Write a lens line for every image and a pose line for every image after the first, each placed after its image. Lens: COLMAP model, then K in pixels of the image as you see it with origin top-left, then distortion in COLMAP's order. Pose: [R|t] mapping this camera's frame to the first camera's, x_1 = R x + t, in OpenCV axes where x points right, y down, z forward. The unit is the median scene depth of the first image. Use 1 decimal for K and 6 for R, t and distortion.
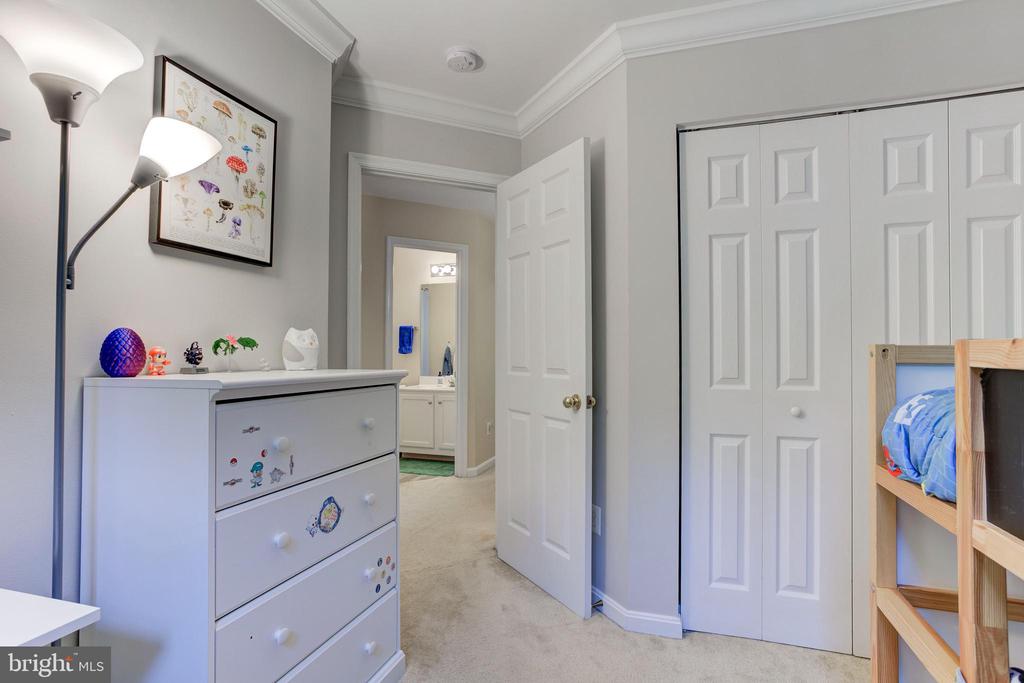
lens RADIAL K [[498.4, 0, 516.4], [0, 498.4, 341.5], [0, 0, 1]] dist [-0.014528, 0.001456]
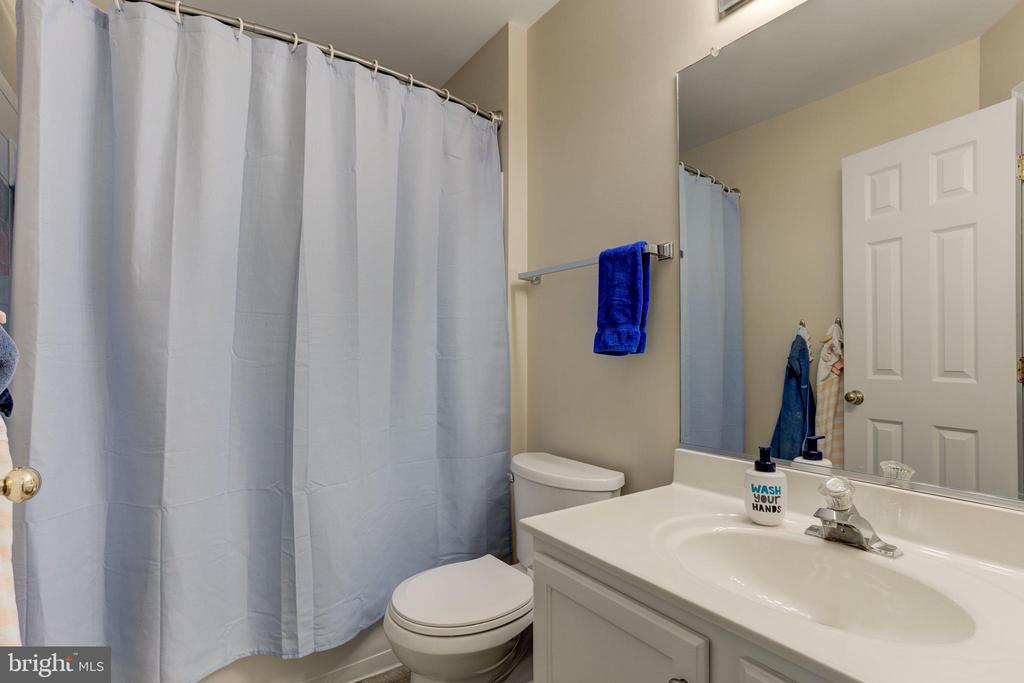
lens RADIAL K [[498.4, 0, 517.9], [0, 498.4, 343.9], [0, 0, 1]] dist [-0.014528, 0.001456]
pose [[0.802187, -0.008110, -0.597018, -0.111368], [0.009133, 0.999957, -0.001312, 0.018695], [0.597004, -0.004400, 0.802226, 0.762755]]
